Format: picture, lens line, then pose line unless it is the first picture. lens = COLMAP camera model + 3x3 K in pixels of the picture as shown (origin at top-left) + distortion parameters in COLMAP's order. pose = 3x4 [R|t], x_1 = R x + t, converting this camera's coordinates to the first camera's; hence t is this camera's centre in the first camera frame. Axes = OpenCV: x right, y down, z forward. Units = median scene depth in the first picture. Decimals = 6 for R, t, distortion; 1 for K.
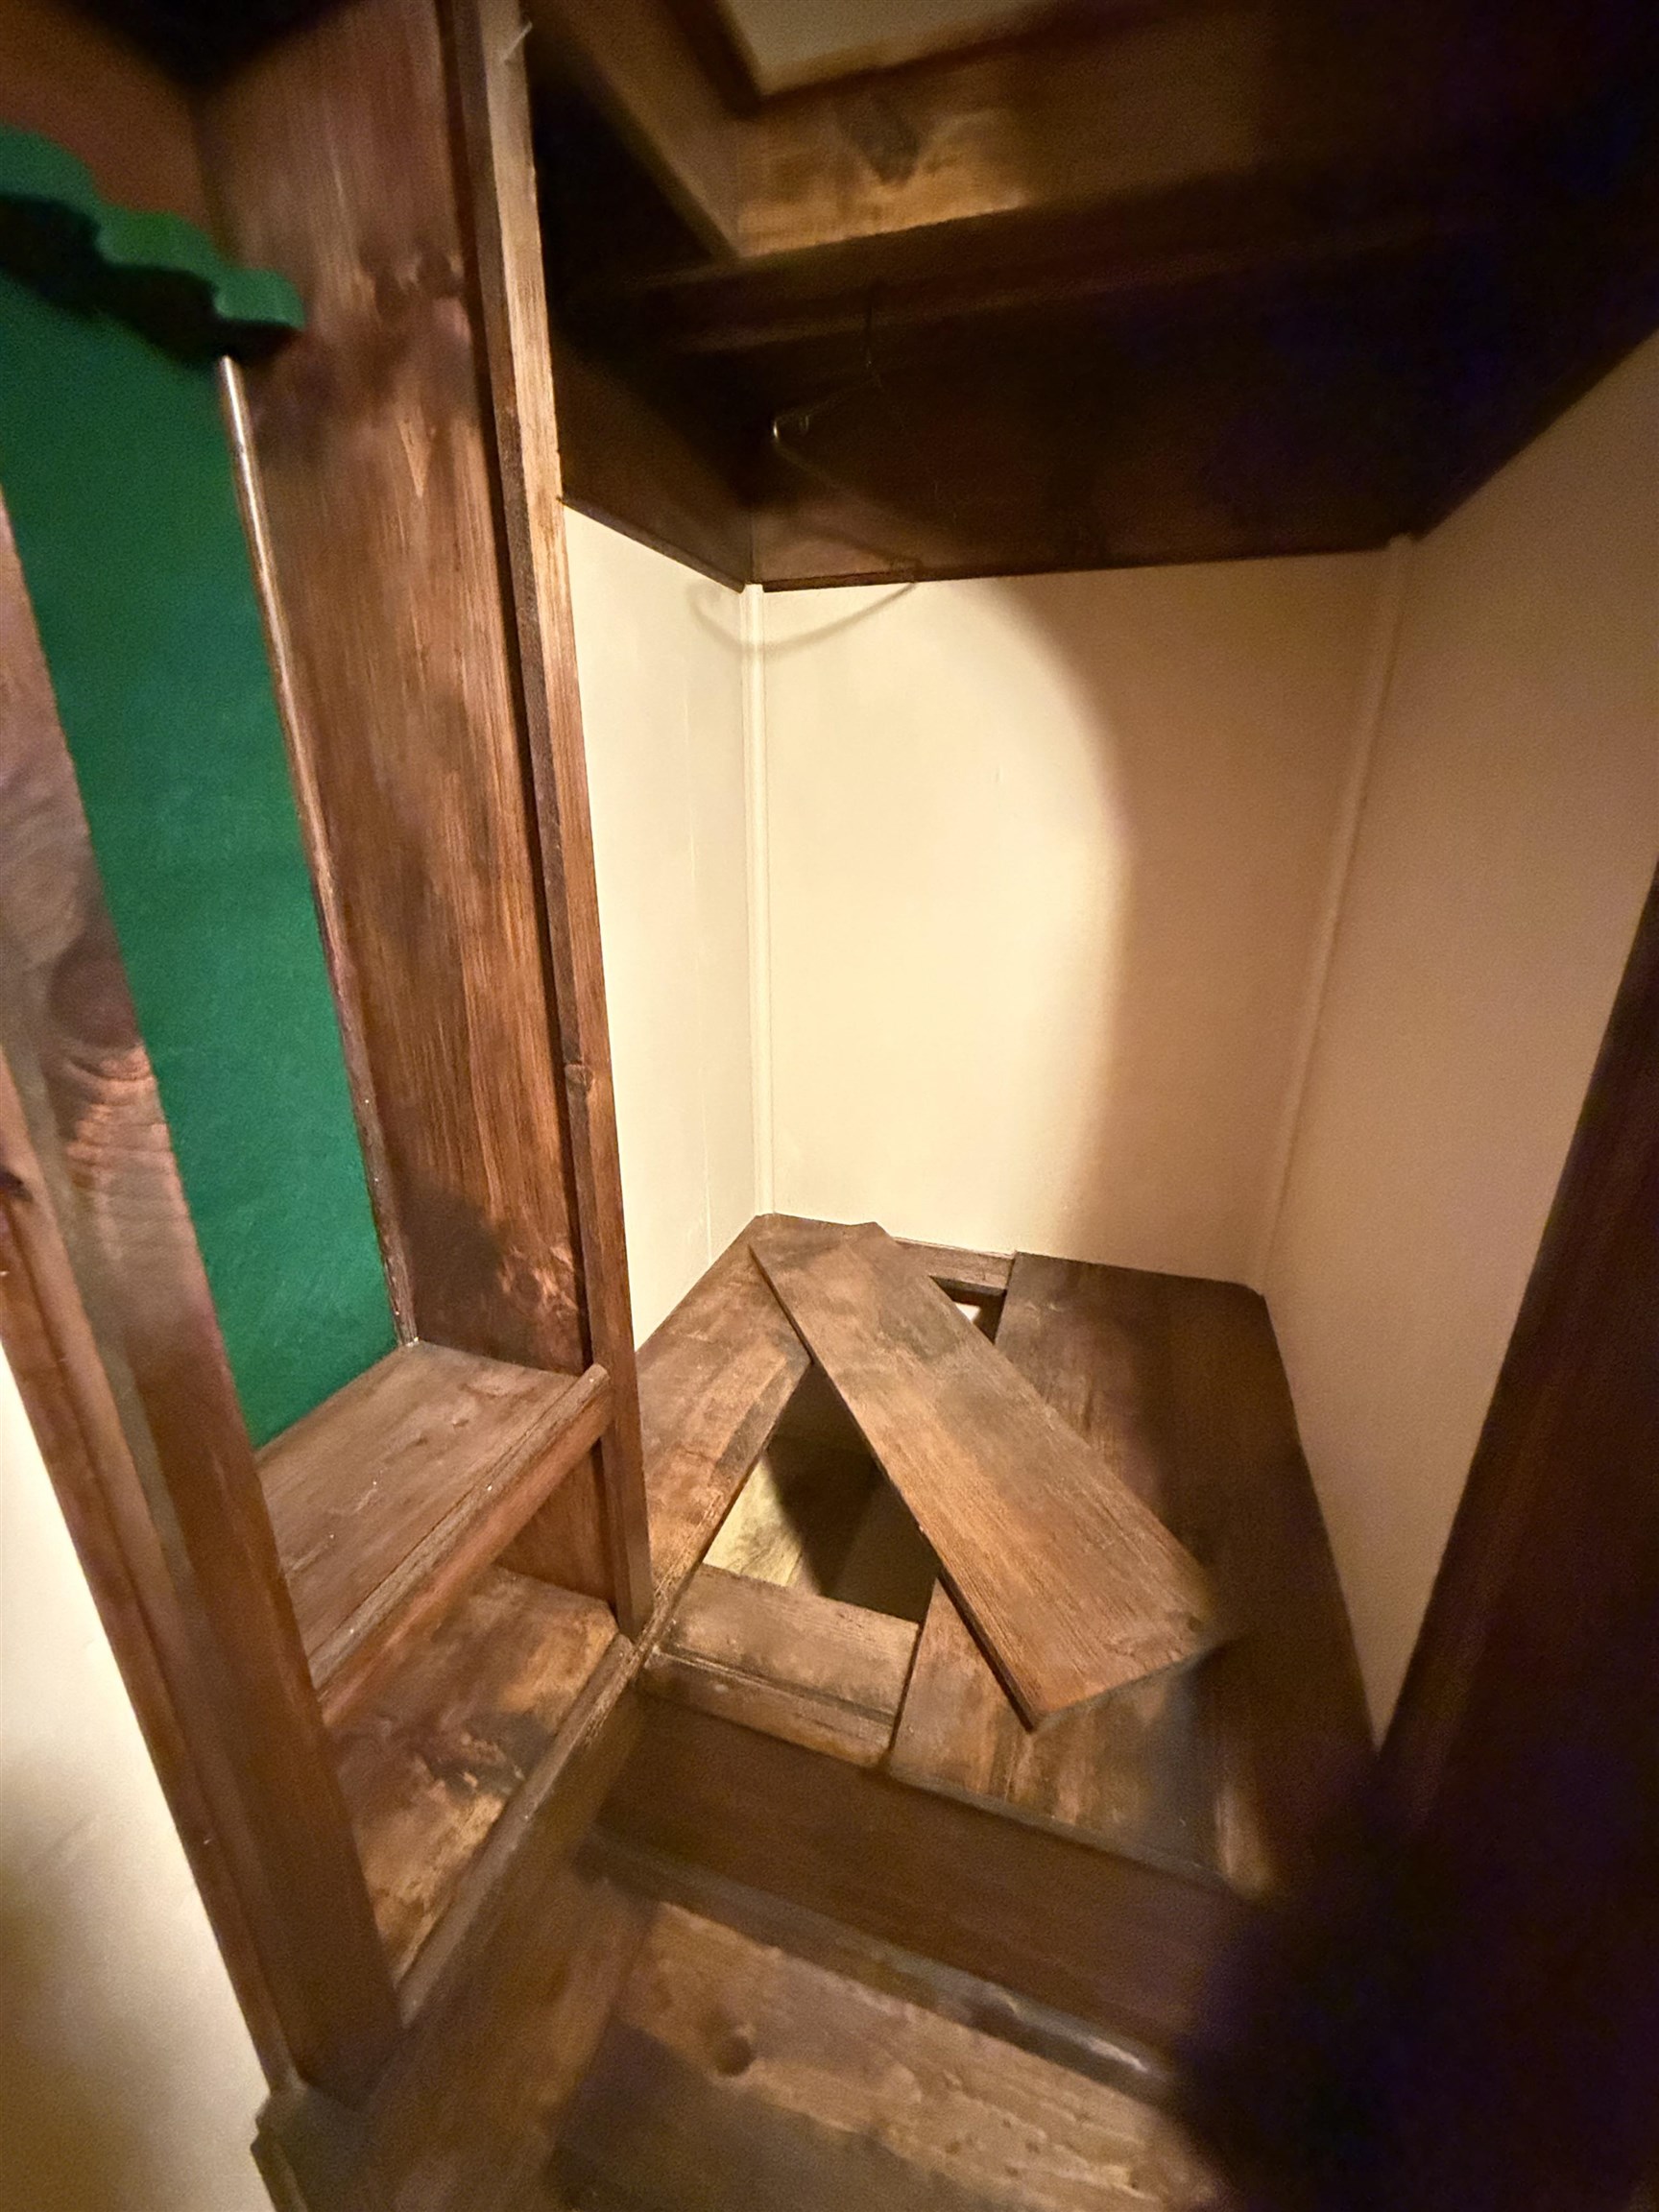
lens RADIAL K [[884.0, 0, 829.5], [0, 884.0, 1106.0], [0, 0, 1]] dist [-0.000436, 0.000248]
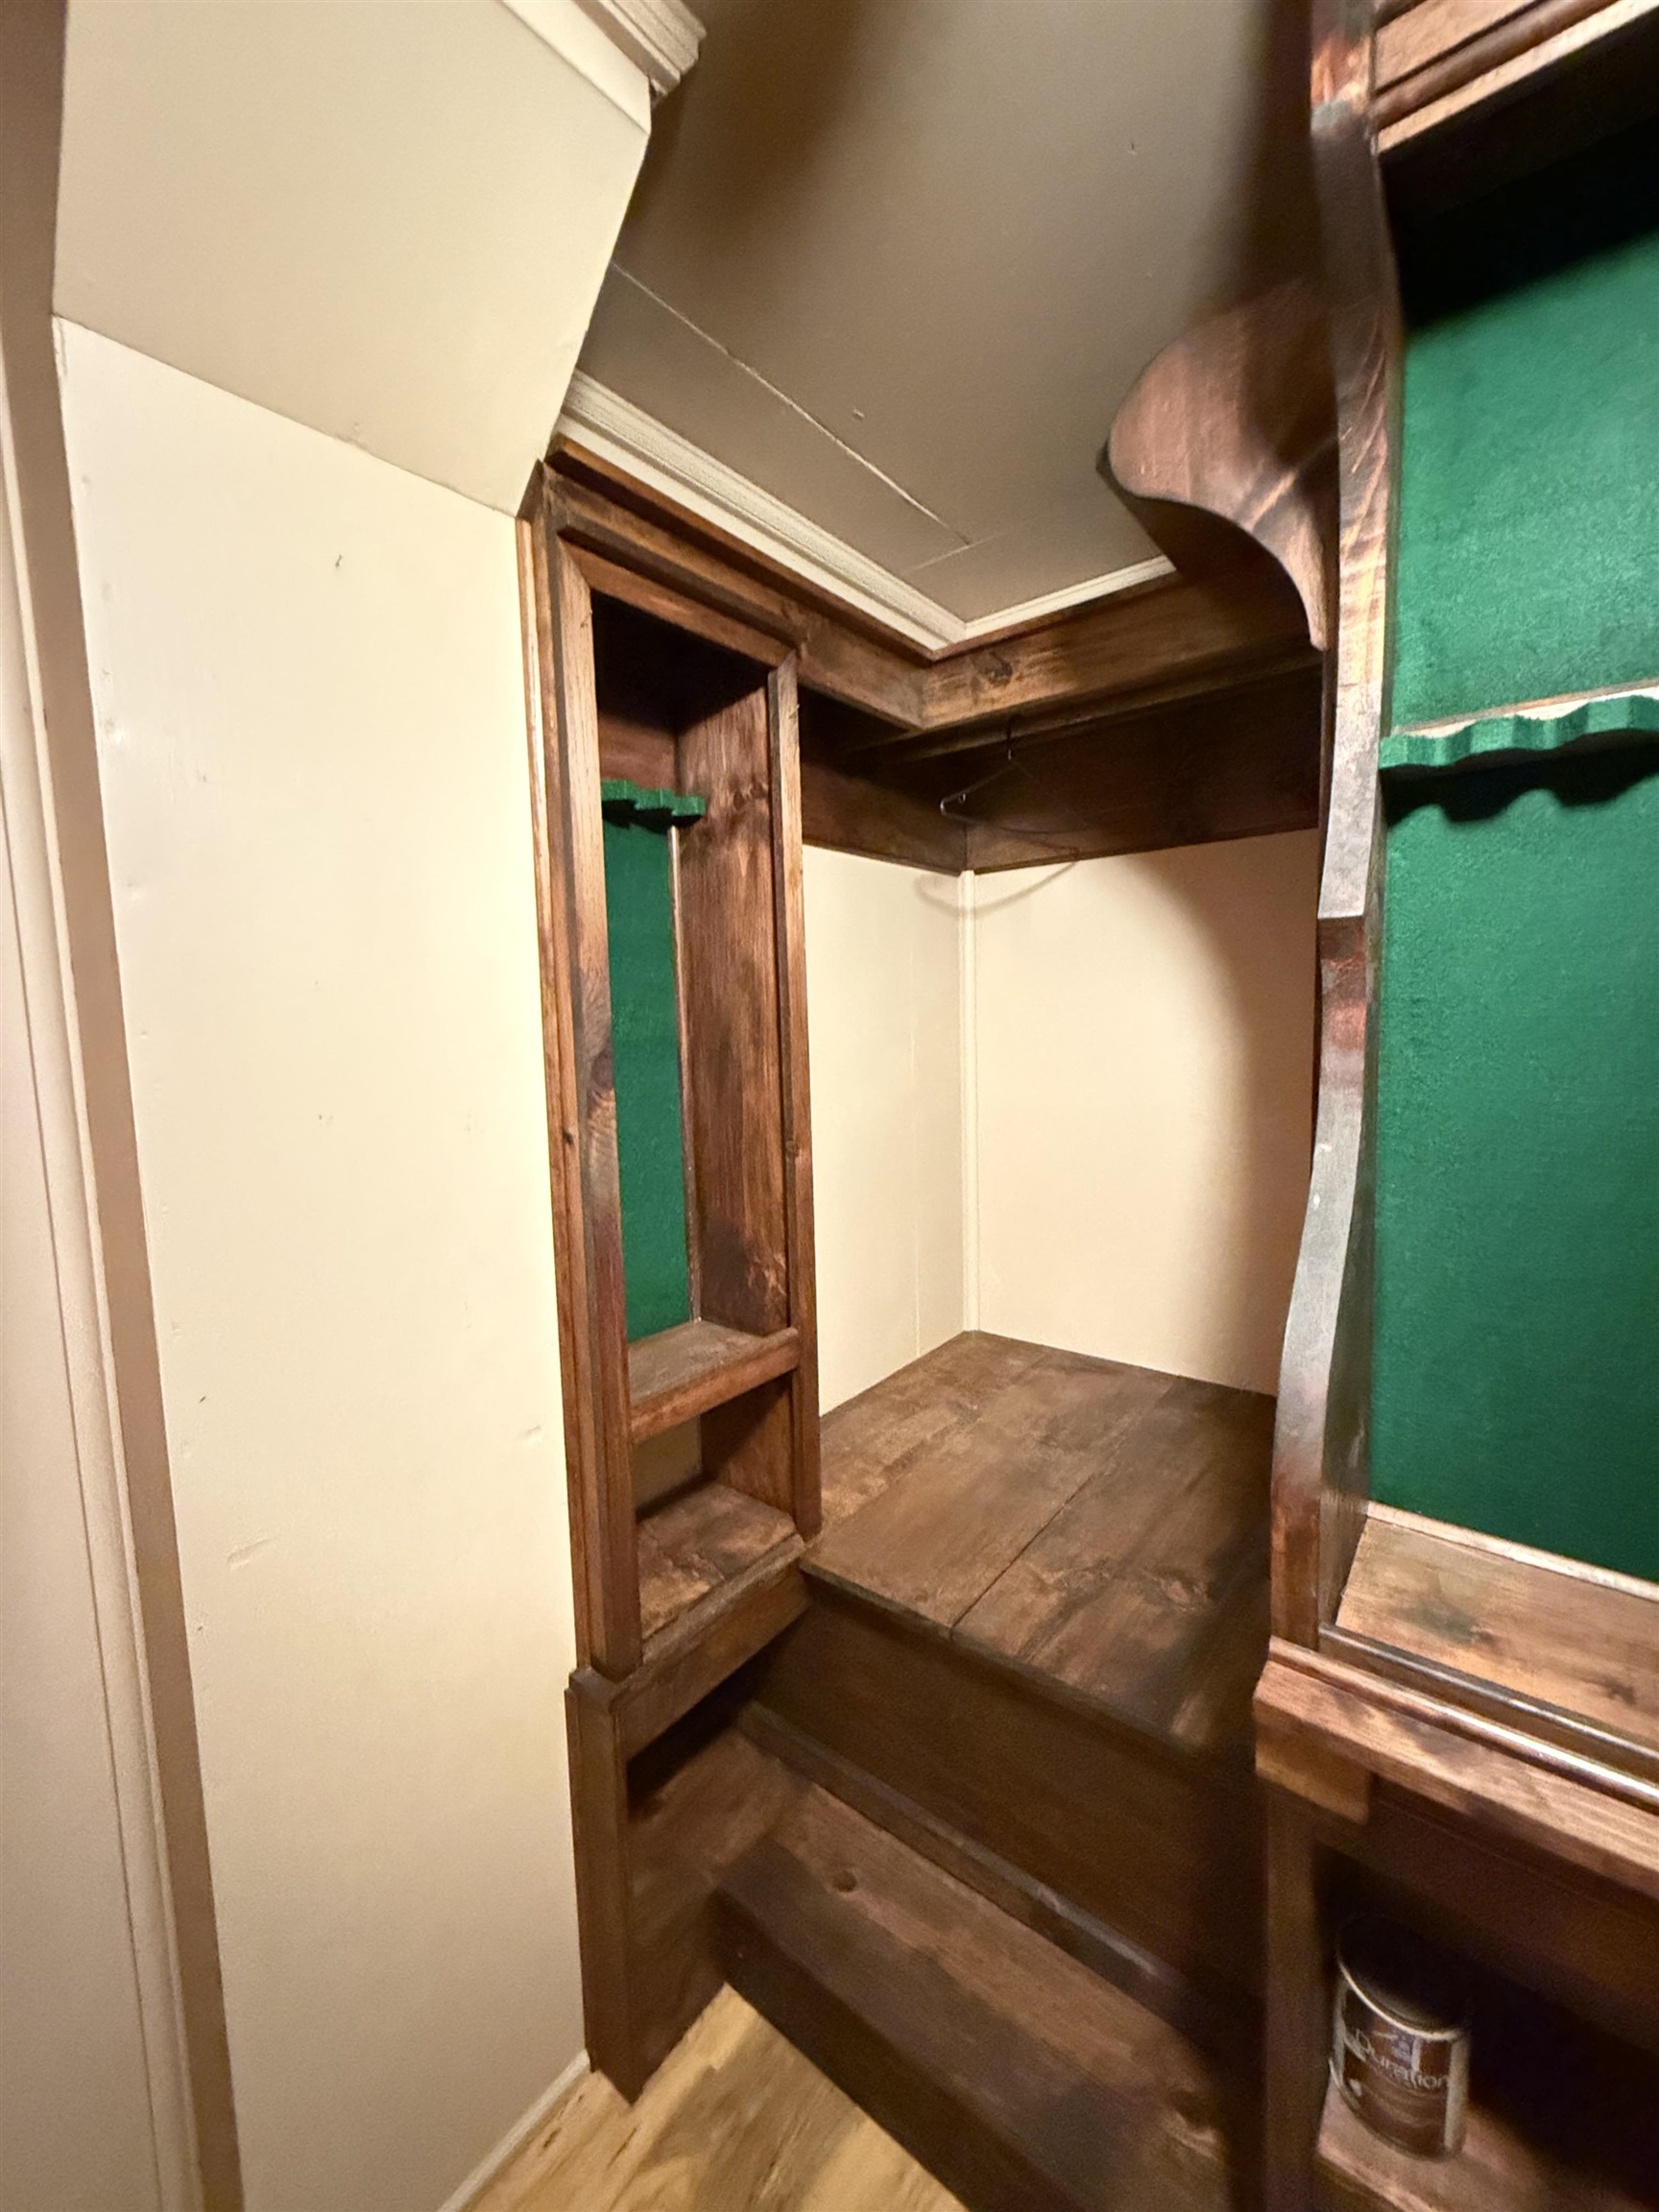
lens RADIAL K [[884.0, 0, 829.5], [0, 884.0, 1106.0], [0, 0, 1]] dist [-0.000436, 0.000248]
pose [[0.938401, 0.005290, -0.345507, 0.382838], [-0.087036, 0.971264, -0.221521, 0.254576], [0.334406, 0.237947, 0.911895, -0.607160]]
